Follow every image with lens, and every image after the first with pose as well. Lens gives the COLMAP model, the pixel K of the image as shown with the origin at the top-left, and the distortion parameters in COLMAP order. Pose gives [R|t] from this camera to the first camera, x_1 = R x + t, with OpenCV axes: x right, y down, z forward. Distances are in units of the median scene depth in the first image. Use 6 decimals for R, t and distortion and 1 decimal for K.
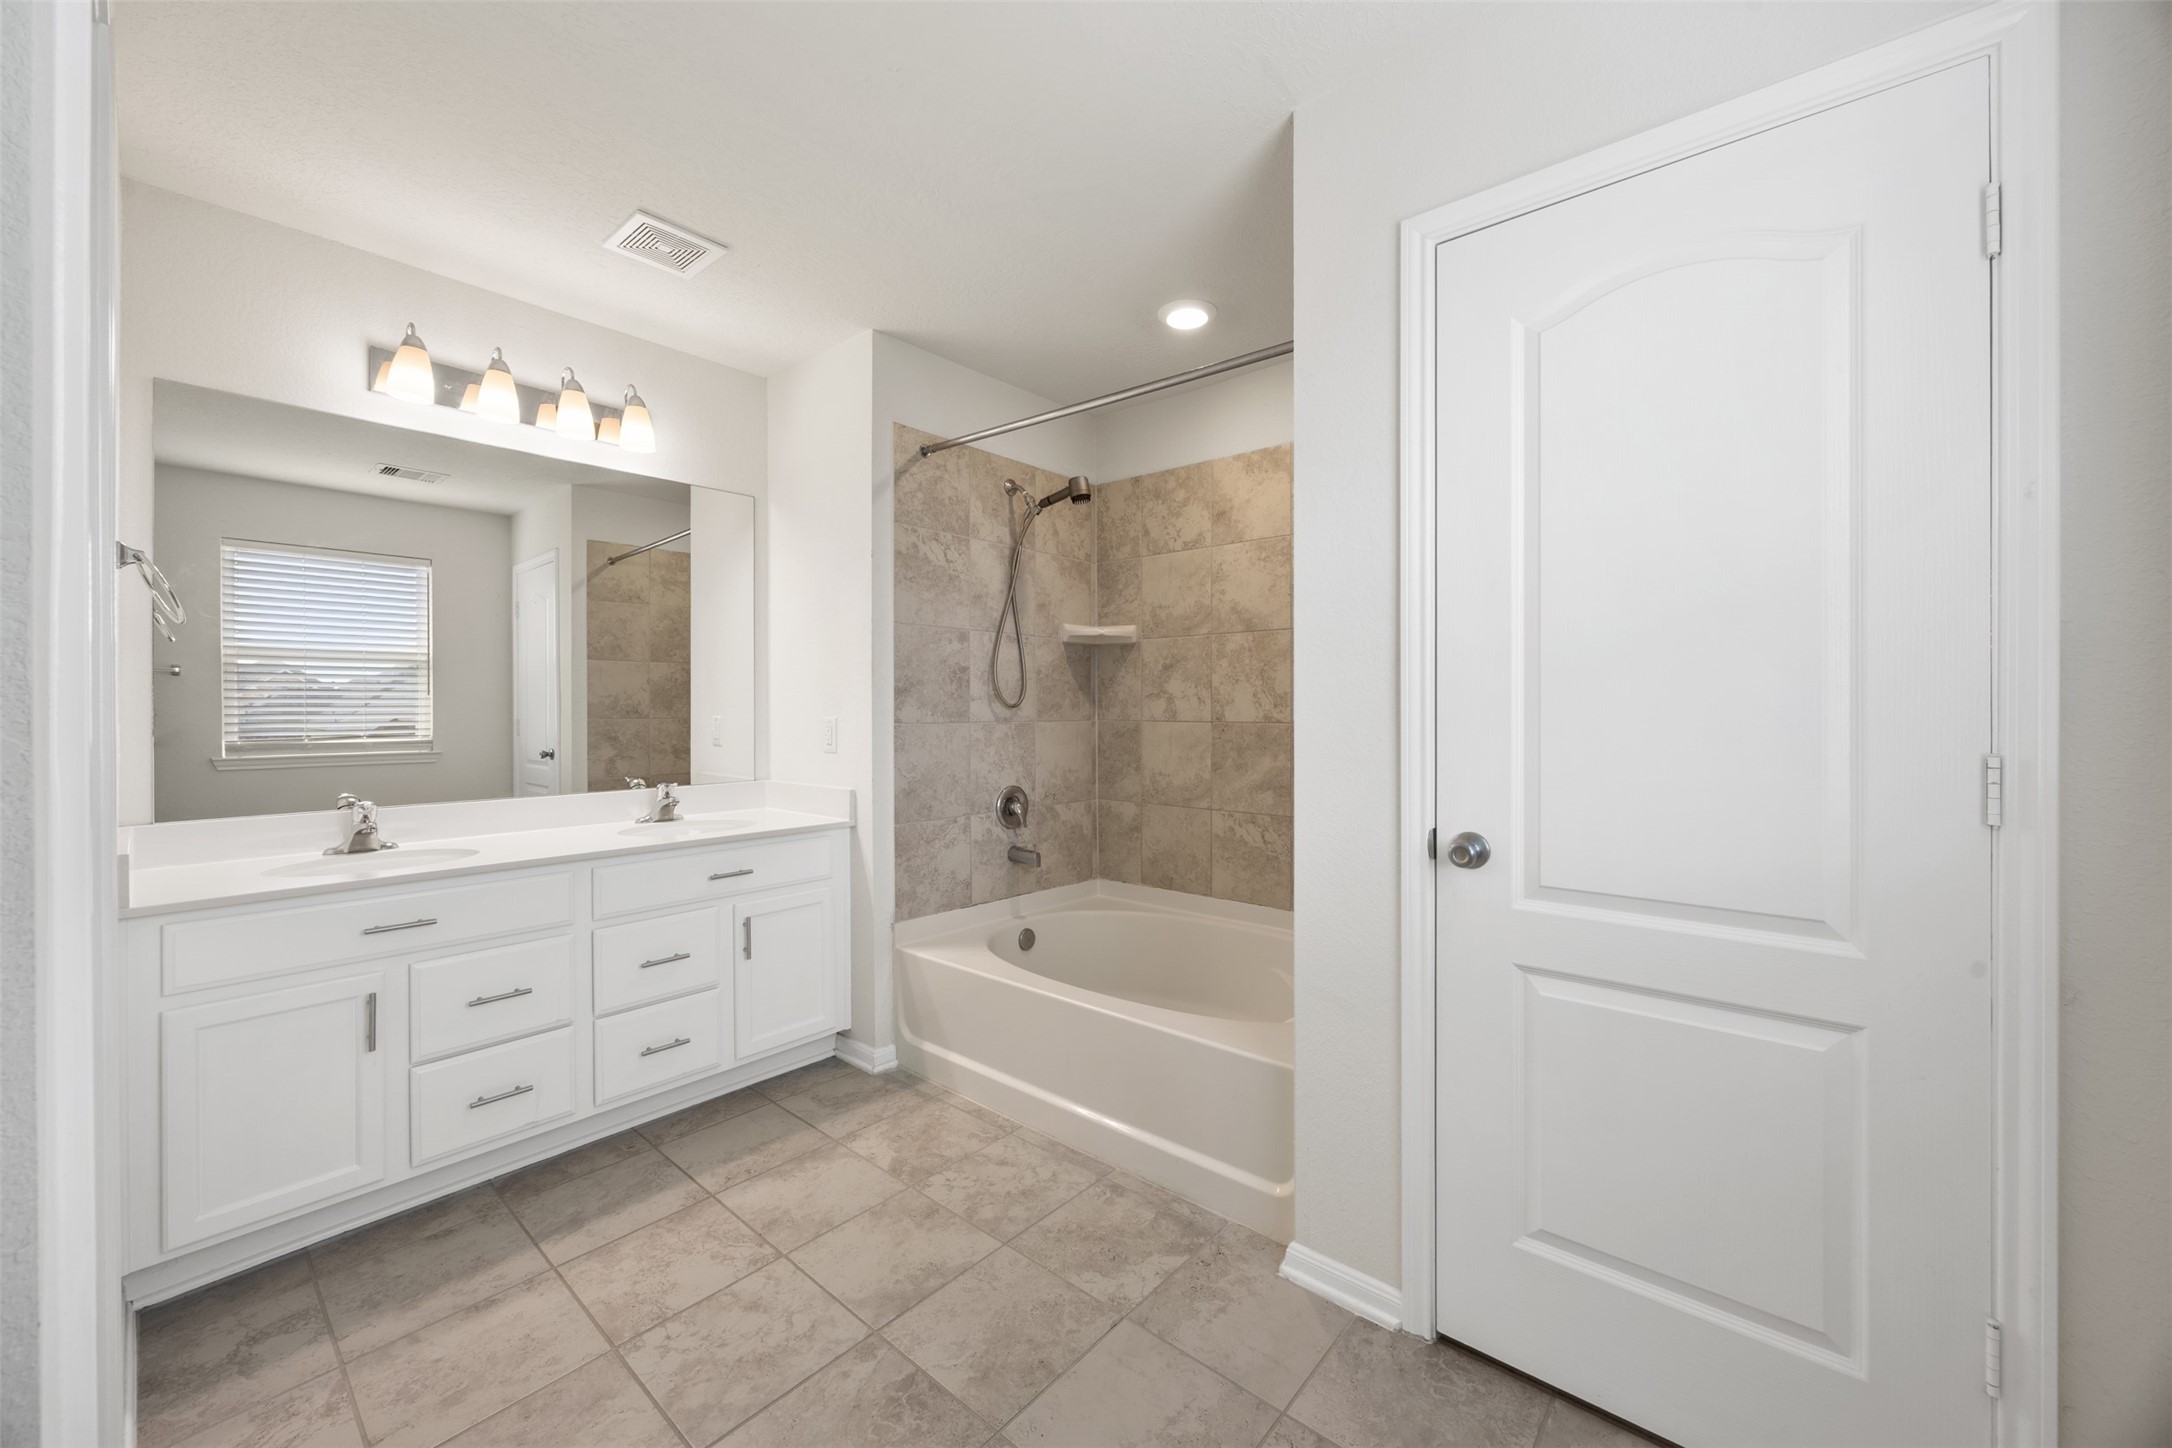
lens RADIAL K [[827.1, 0, 1090.3], [0, 827.1, 709.1], [0, 0, 1]] dist [-0.005816, 0.000425]
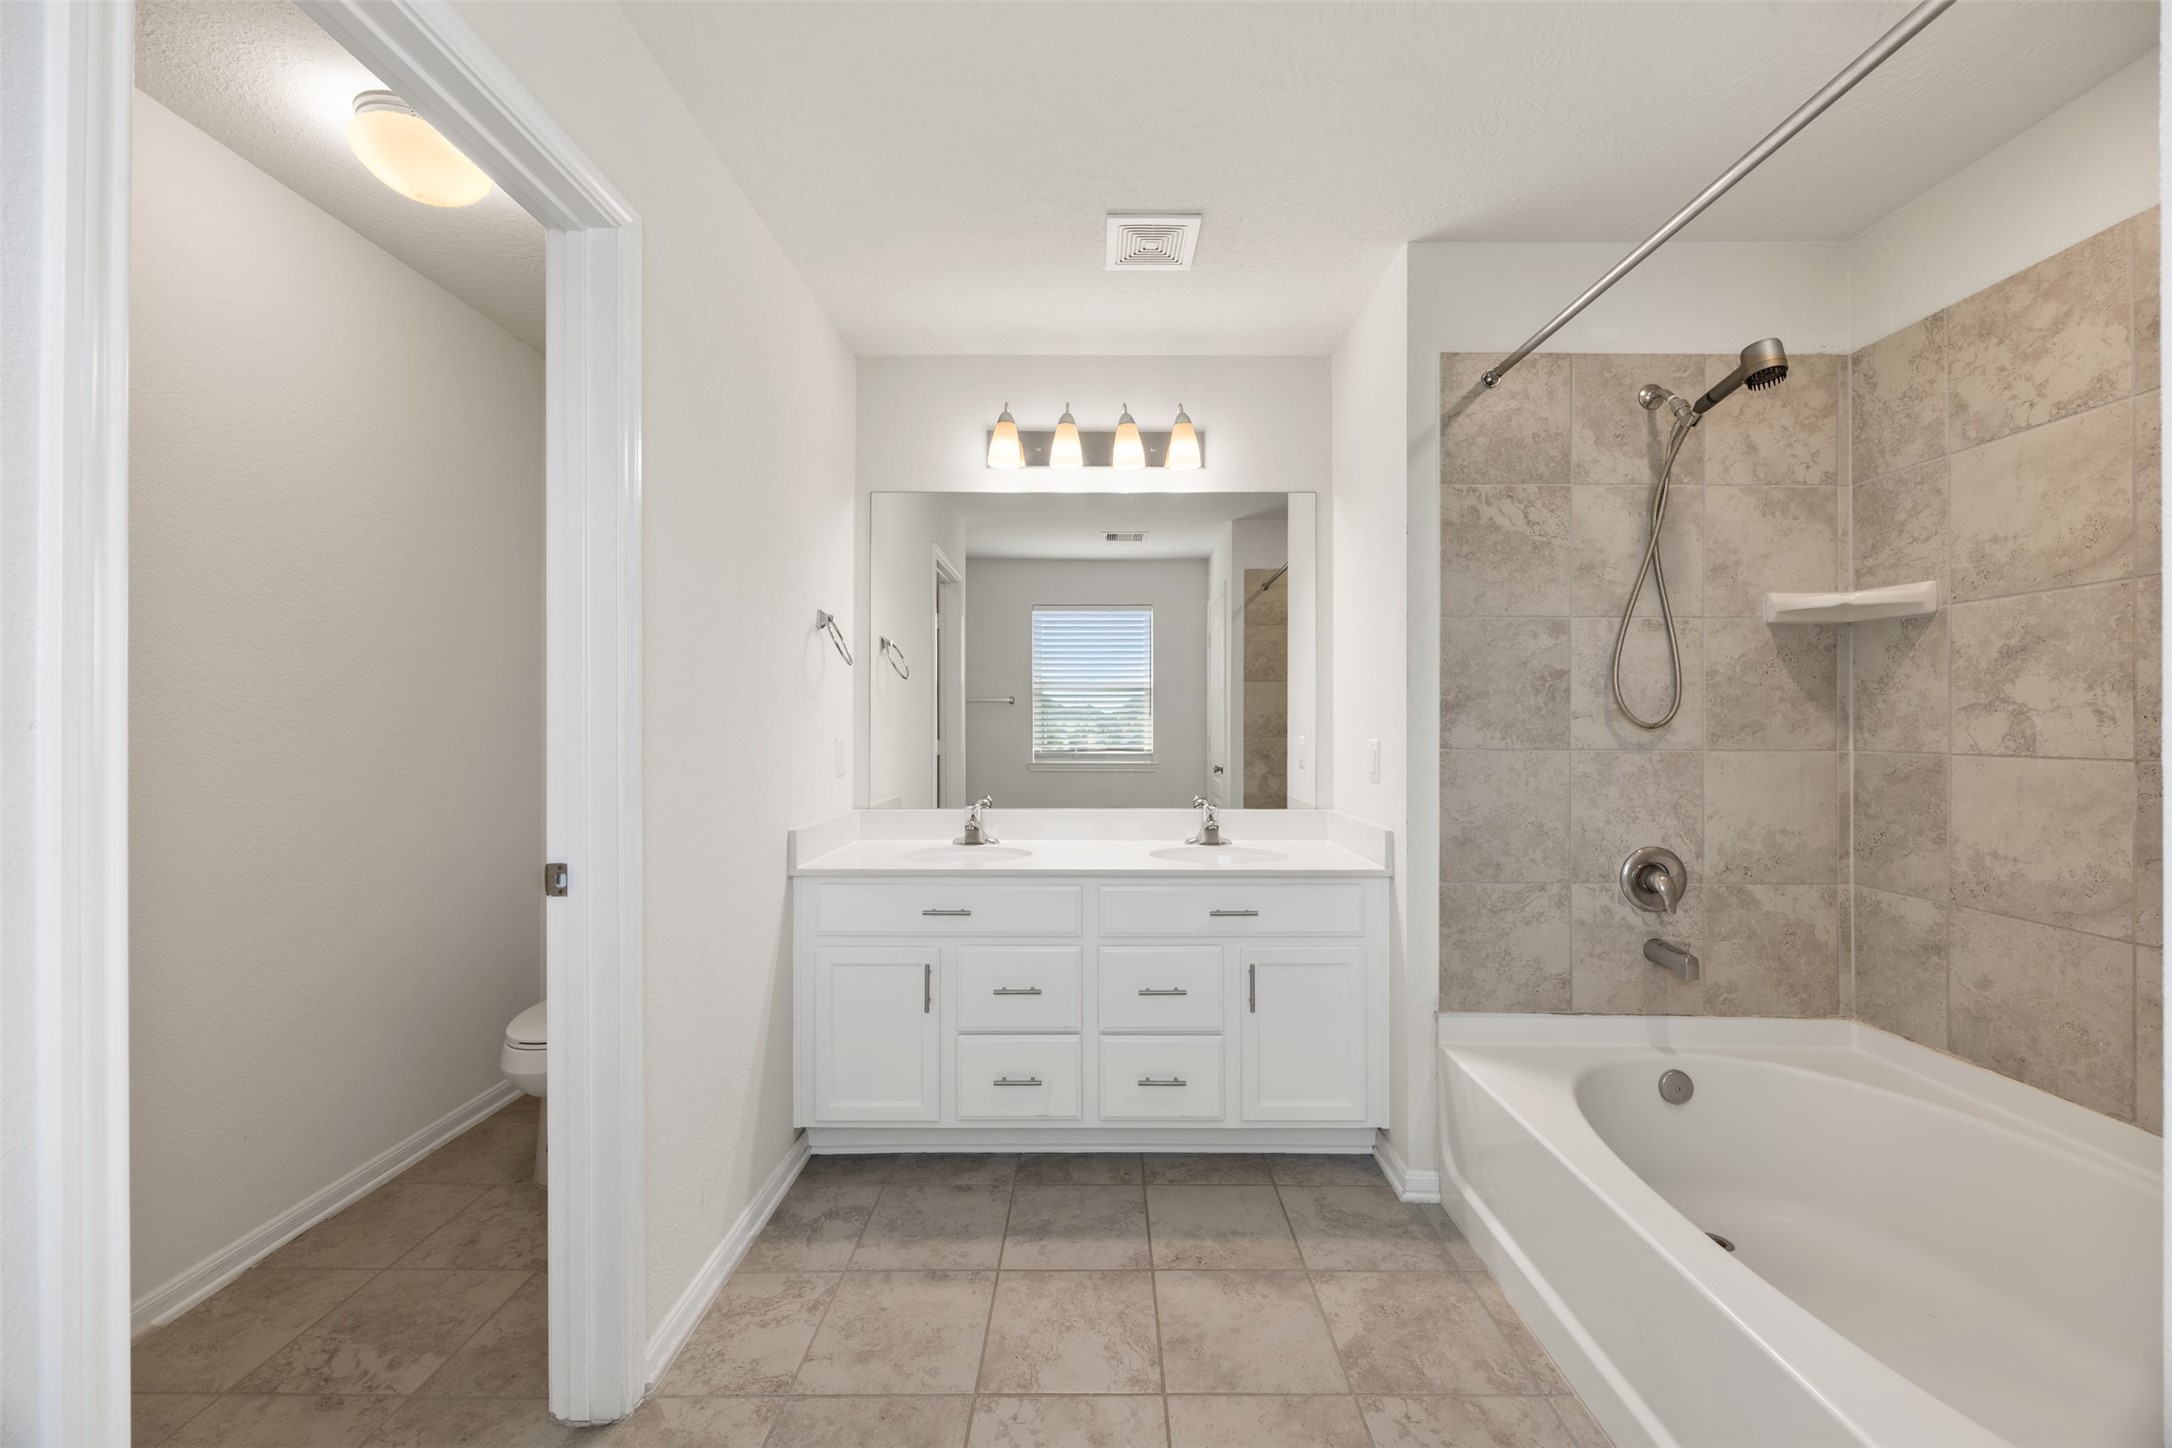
lens RADIAL K [[827.1, 0, 1090.1], [0, 827.1, 724.2], [0, 0, 1]] dist [-0.005816, 0.000425]
pose [[0.648054, 0.000588, -0.761594, 0.131459], [-0.004383, 0.999986, -0.002958, -0.001707], [0.761582, 0.005255, 0.648048, 0.260446]]
